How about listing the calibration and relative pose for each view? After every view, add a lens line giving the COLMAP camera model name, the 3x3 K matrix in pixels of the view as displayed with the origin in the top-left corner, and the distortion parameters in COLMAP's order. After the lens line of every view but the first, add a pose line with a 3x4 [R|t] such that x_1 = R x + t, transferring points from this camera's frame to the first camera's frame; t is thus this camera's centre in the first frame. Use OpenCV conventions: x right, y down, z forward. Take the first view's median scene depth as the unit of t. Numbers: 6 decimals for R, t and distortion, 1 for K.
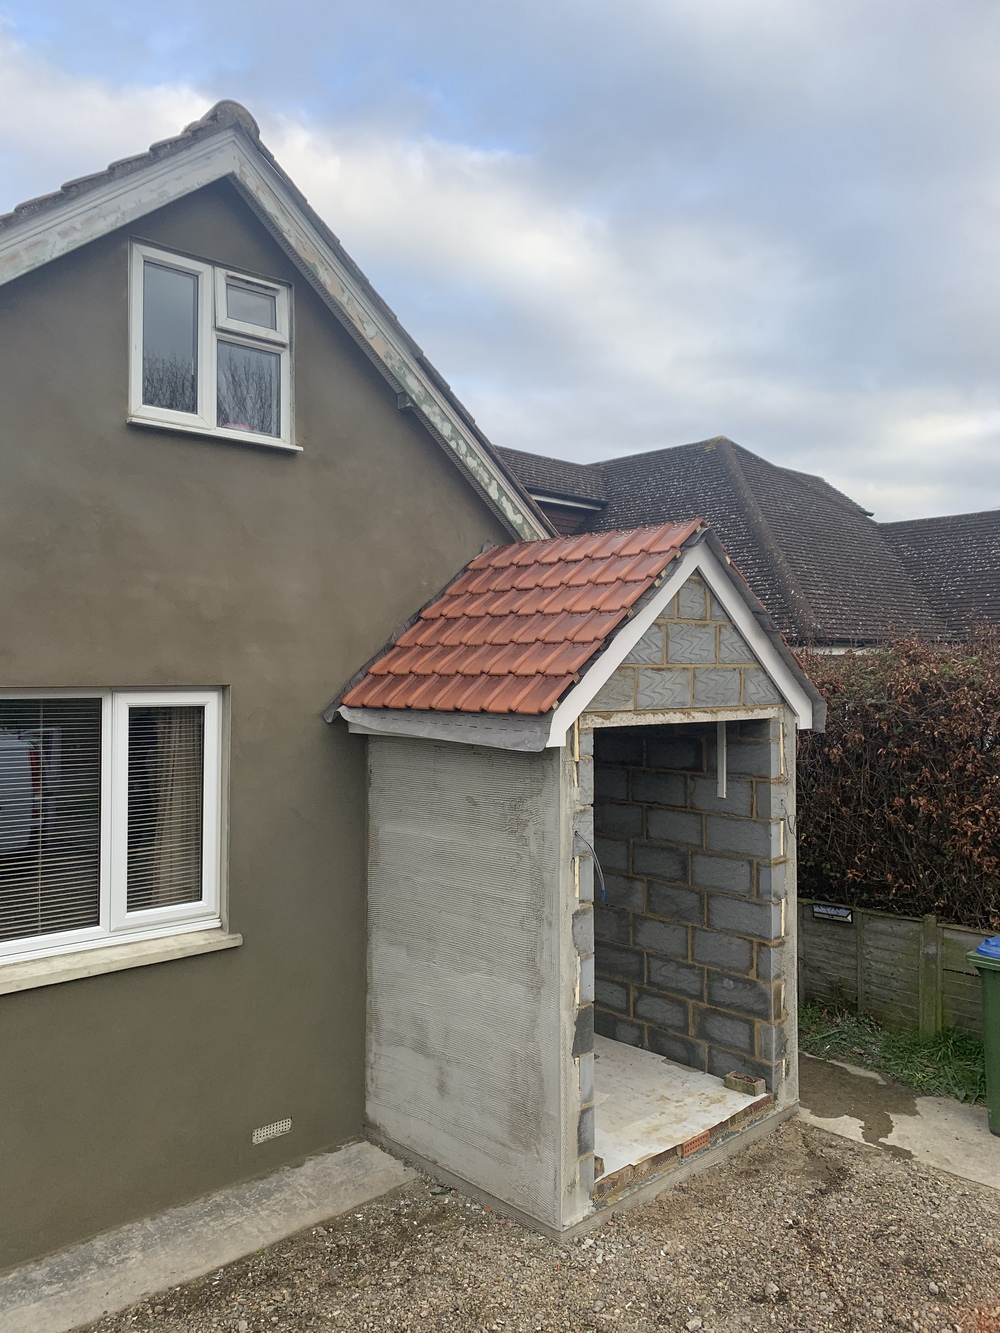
lens RADIAL K [[1016.2, 0, 527.2], [0, 1016.2, 650.8], [0, 0, 1]] dist [0.112301, -0.239420]
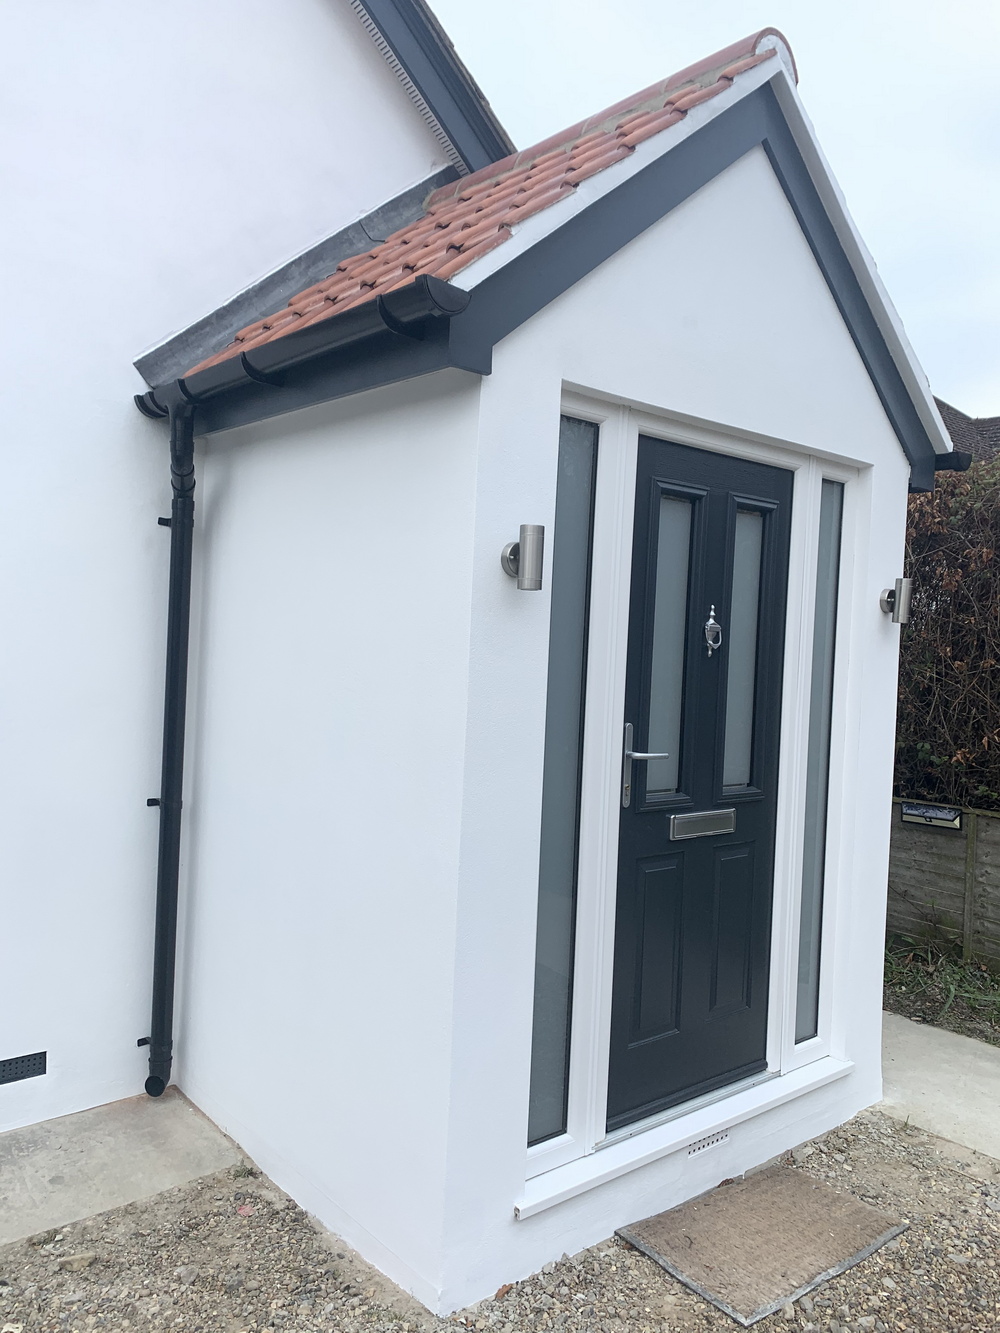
lens RADIAL K [[1029.2, 0, 500.9], [0, 1029.2, 650.4], [0, 0, 1]] dist [0.007195, 0.005321]
pose [[0.997591, 0.040816, -0.056088, 0.063123], [-0.039285, 0.998832, 0.028139, 0.190776], [0.057171, -0.025868, 0.998029, 0.419216]]
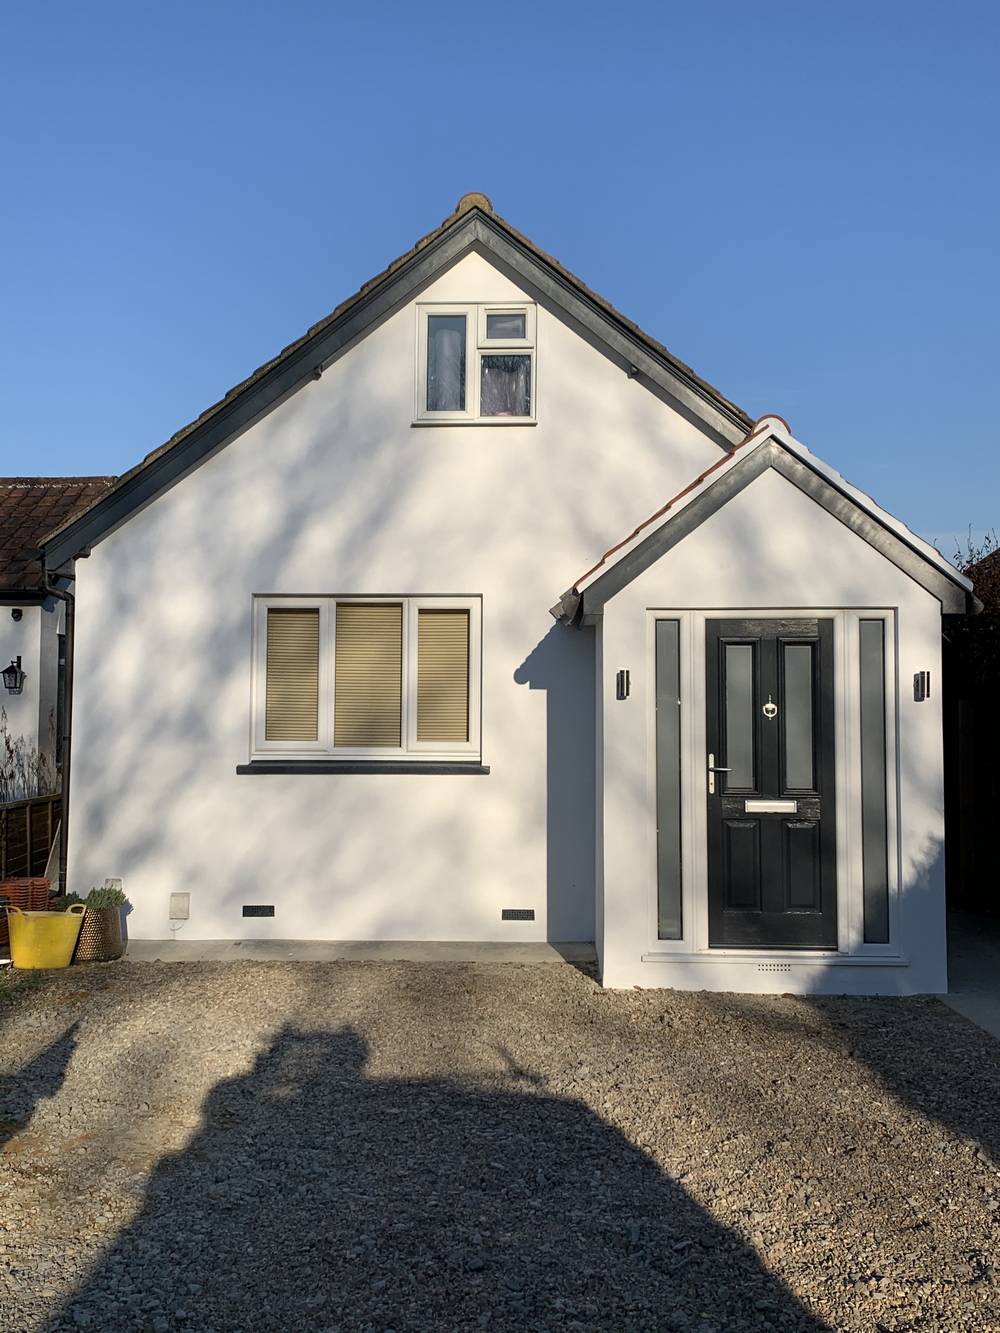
lens RADIAL K [[1301.9, 0, 503.3], [0, 1301.9, 644.5], [0, 0, 1]] dist [0.138205, -0.322322]
pose [[0.690598, -0.035797, -0.722352, 1.031305], [0.011826, 0.999200, -0.038210, 0.172198], [0.723142, 0.017845, 0.690469, -0.238219]]
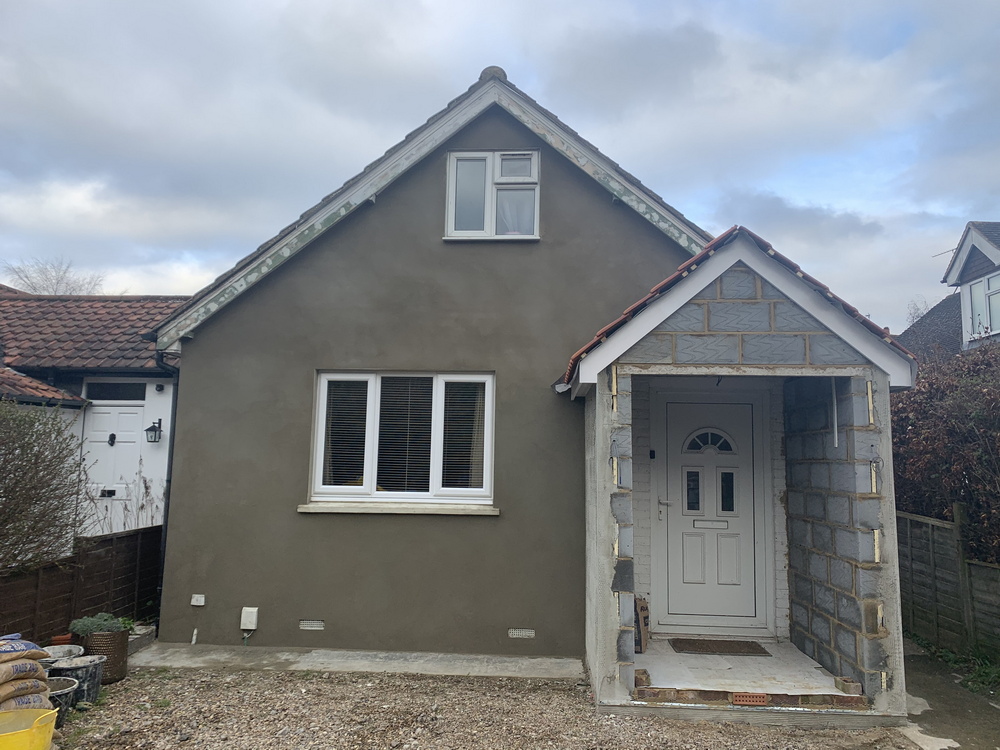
lens RADIAL K [[770.6, 0, 490.9], [0, 770.6, 357.9], [0, 0, 1]] dist [0.043216, -0.049892]
pose [[0.672228, -0.089311, -0.734937, 0.700345], [-0.001552, 0.992525, -0.122033, 0.175466], [0.740342, 0.083175, 0.667064, 0.077317]]
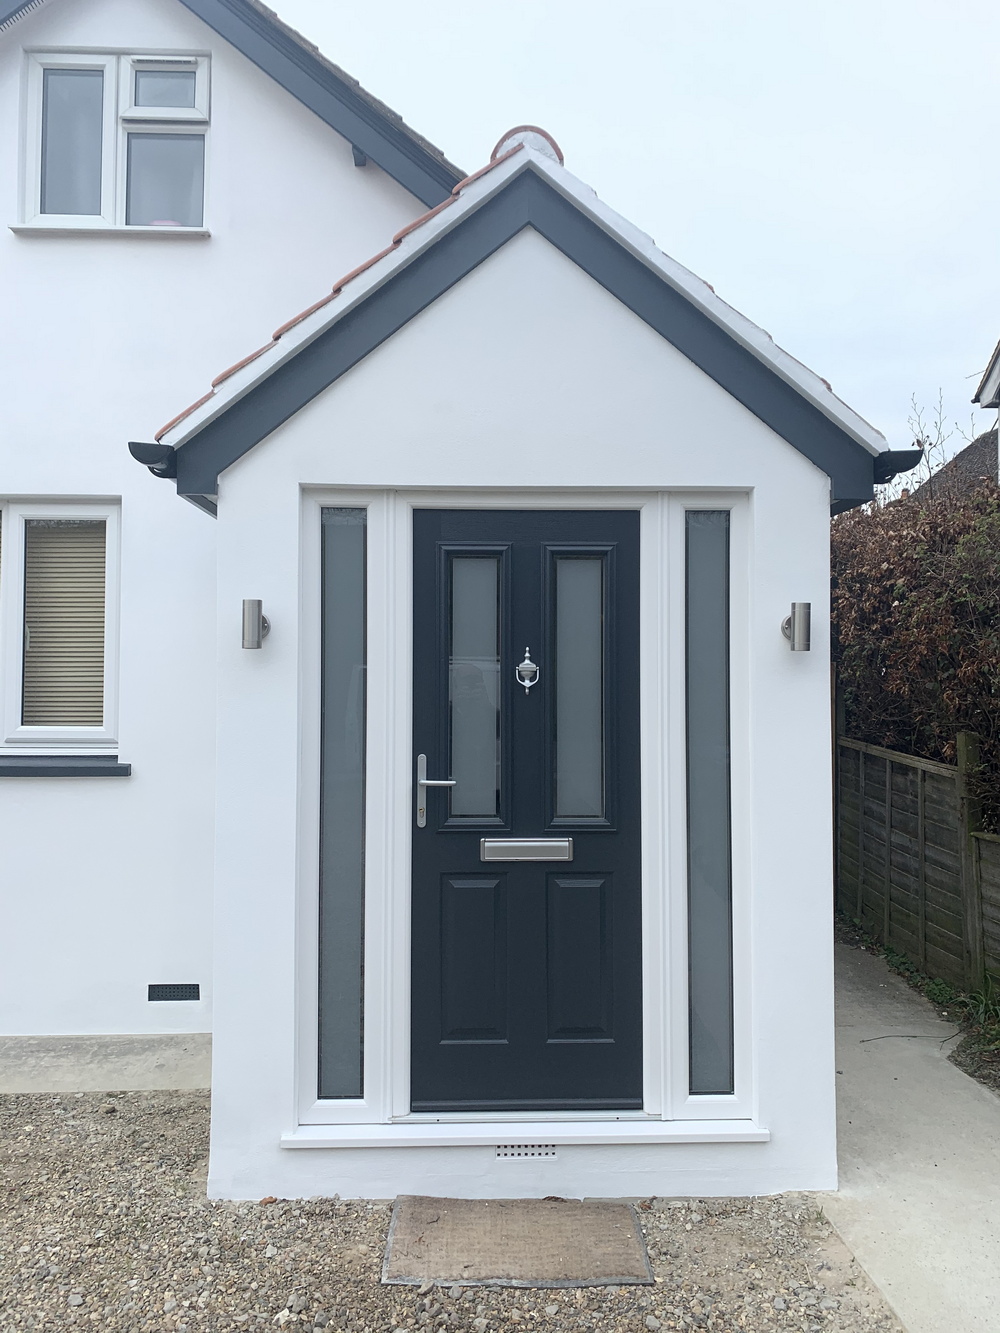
lens RADIAL K [[1027.2, 0, 508.6], [0, 1027.2, 648.2], [0, 0, 1]] dist [0.043216, -0.049892]
pose [[0.743820, -0.020454, -0.668067, 0.579814], [0.012338, 0.999782, -0.016874, 0.187759], [0.668266, 0.004309, 0.743910, 0.531687]]
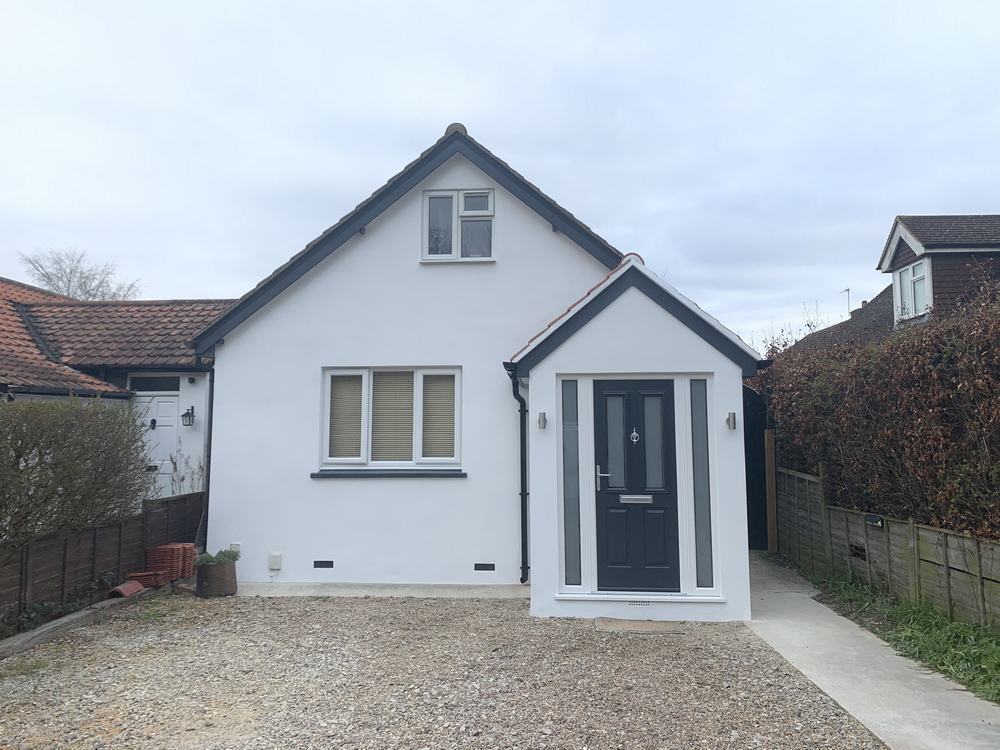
lens RADIAL K [[762.3, 0, 488.9], [0, 762.3, 360.7], [0, 0, 1]] dist [0.112301, -0.239420]
pose [[0.665582, -0.075583, -0.742488, 1.021971], [0.016791, 0.996123, -0.086351, 0.170414], [0.746136, 0.045006, 0.664271, -0.106058]]
